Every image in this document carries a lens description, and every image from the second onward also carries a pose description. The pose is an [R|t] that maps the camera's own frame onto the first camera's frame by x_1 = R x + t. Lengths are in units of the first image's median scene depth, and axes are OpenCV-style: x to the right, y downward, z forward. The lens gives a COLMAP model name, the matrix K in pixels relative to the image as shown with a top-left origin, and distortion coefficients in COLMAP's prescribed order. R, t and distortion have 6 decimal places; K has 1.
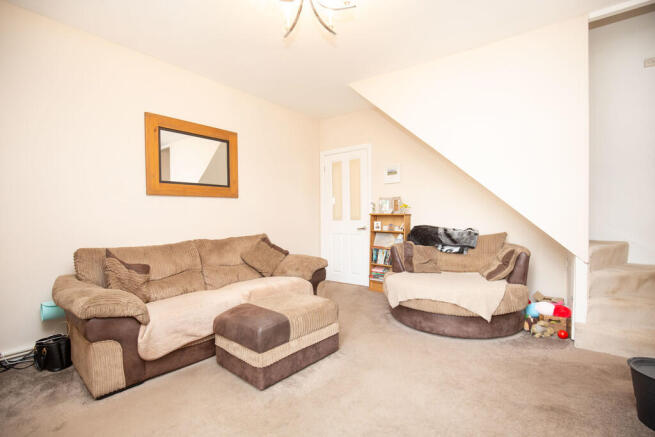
lens RADIAL K [[308.9, 0, 327.5], [0, 308.9, 218.5], [0, 0, 1]] dist [-0.001620, -0.000390]
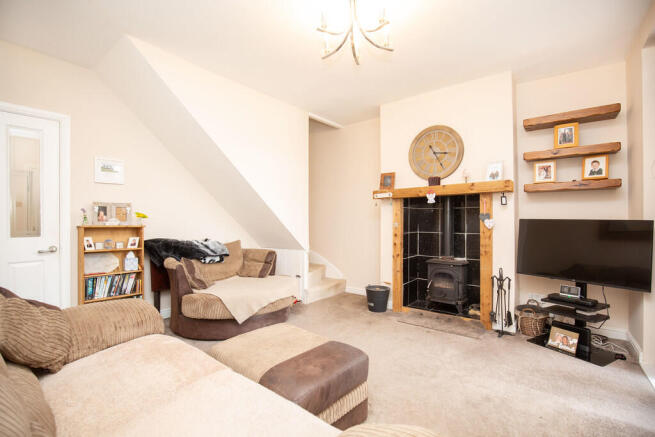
lens RADIAL K [[308.9, 0, 327.5], [0, 308.9, 218.5], [0, 0, 1]] dist [-0.001620, -0.000390]
pose [[0.018188, 0.009515, 0.999789, -0.610123], [0.009288, 0.999910, -0.009685, -0.023863], [-0.999791, 0.009462, 0.018098, 0.575550]]
